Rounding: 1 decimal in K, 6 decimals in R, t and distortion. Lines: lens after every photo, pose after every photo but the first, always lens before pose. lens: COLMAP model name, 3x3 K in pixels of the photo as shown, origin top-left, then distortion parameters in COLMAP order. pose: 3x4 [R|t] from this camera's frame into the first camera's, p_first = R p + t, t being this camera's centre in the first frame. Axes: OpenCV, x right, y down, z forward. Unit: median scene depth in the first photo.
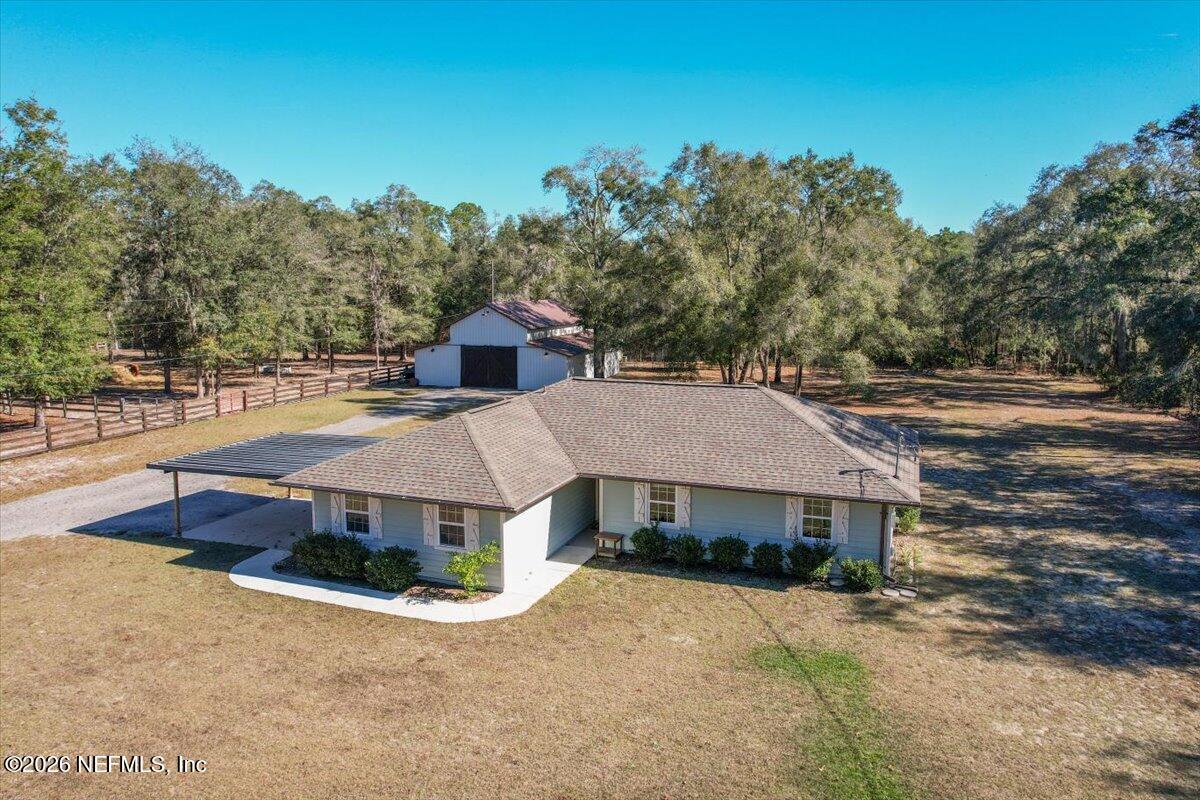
lens RADIAL K [[775.5, 0, 628.8], [0, 775.5, 395.0], [0, 0, 1]] dist [-0.007780, -0.000200]
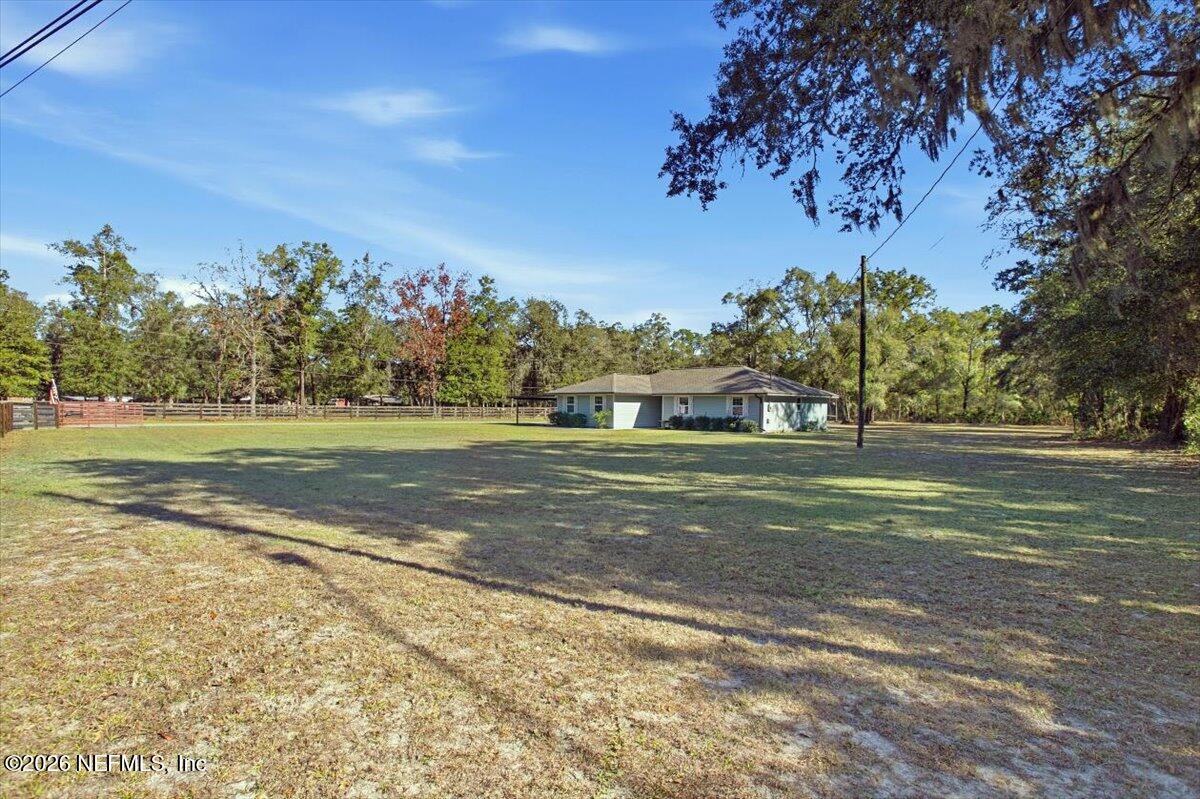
lens RADIAL K [[600.4, 0, 602.0], [0, 600.4, 407.1], [0, 0, 1]] dist [0.002313, 0.000765]
pose [[0.898602, 0.005458, -0.438730, 0.547517], [-0.066324, 0.990122, -0.123526, 0.337303], [0.433722, 0.140099, 0.890088, -0.669651]]
